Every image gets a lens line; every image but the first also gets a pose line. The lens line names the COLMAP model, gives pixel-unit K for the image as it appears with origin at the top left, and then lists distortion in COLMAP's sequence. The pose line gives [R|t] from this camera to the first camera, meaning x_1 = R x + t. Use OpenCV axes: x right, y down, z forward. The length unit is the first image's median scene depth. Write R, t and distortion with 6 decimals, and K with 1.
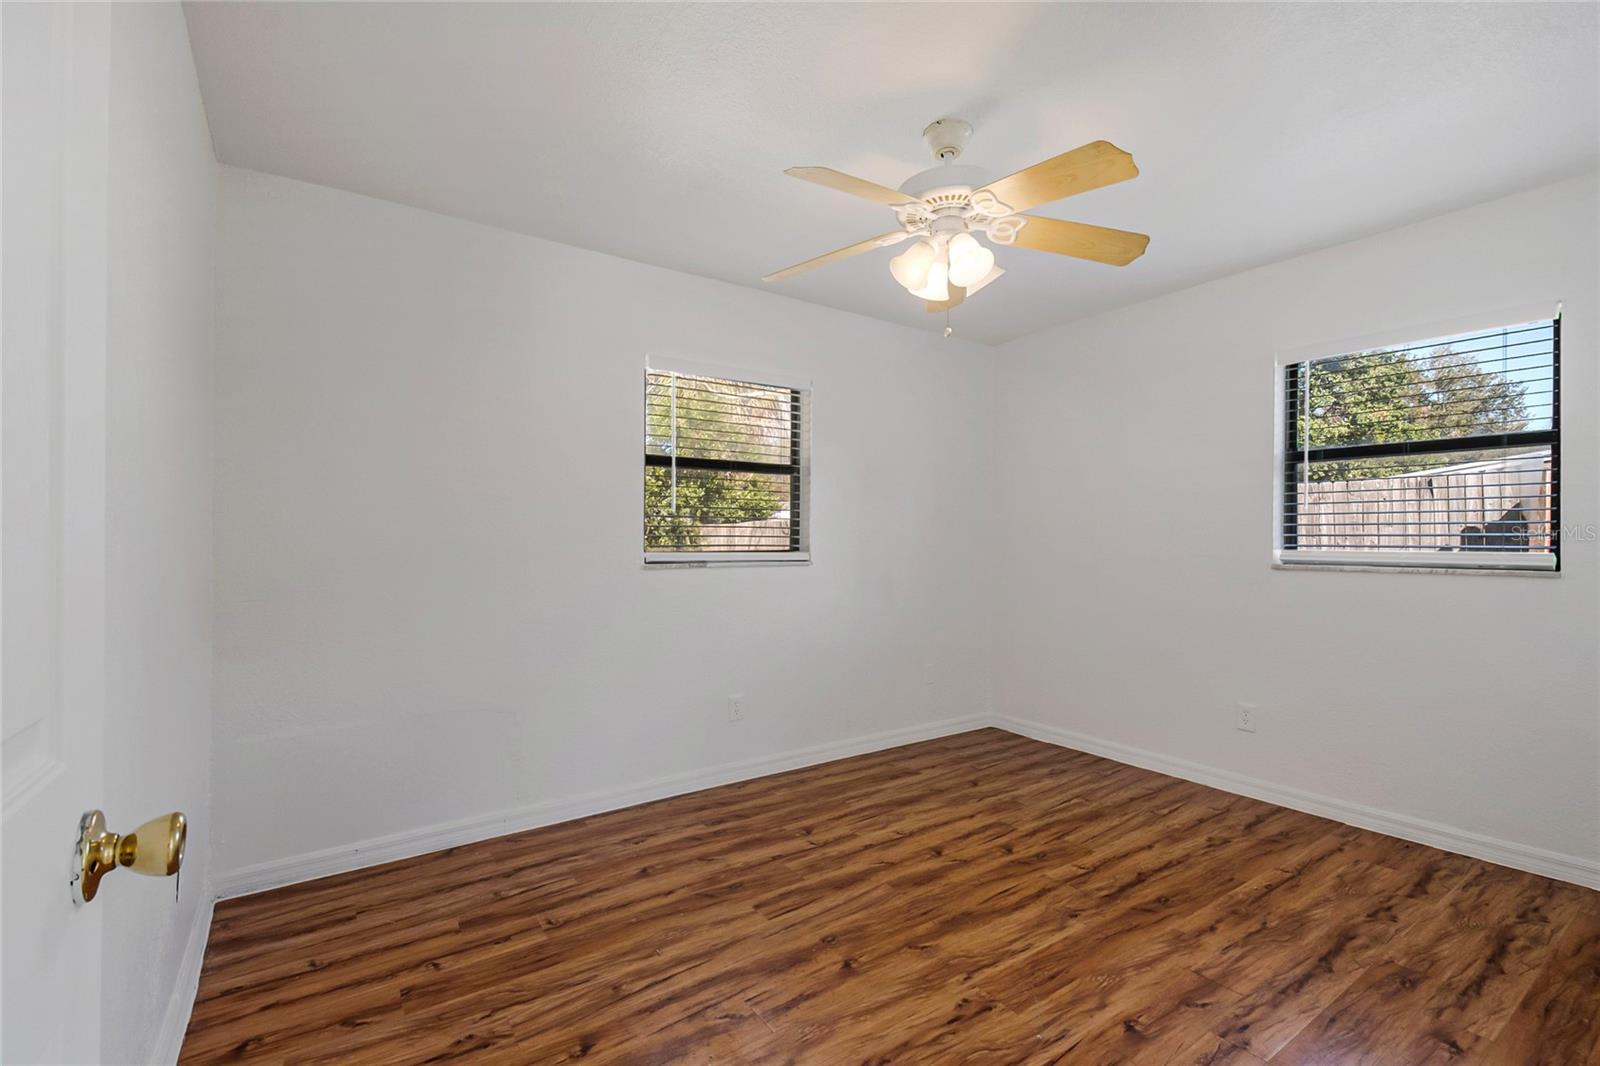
lens RADIAL K [[713.5, 0, 790.9], [0, 713.5, 526.5], [0, 0, 1]] dist [0.002272, -0.011768]
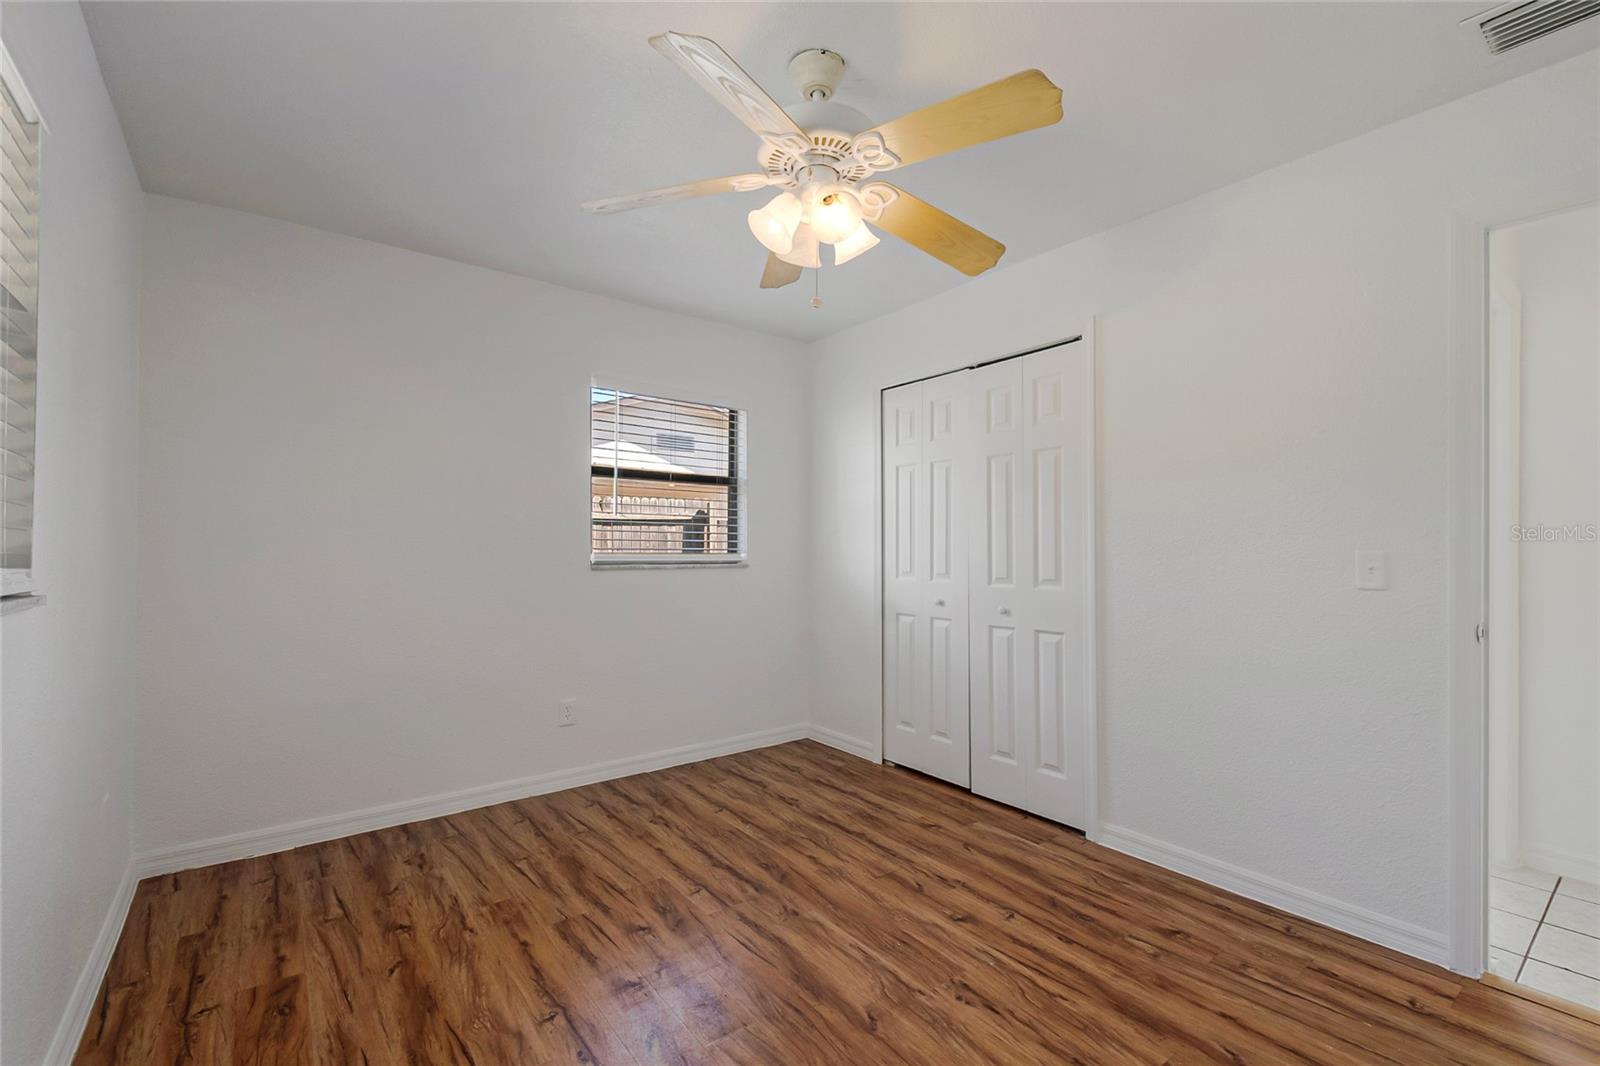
lens RADIAL K [[713.5, 0, 789.4], [0, 713.5, 534.6], [0, 0, 1]] dist [0.002272, -0.011768]
pose [[-0.052684, 0.006763, 0.998588, -0.525880], [-0.011157, 0.999911, -0.007360, 0.011969], [-0.998549, -0.011529, -0.052604, 0.904038]]
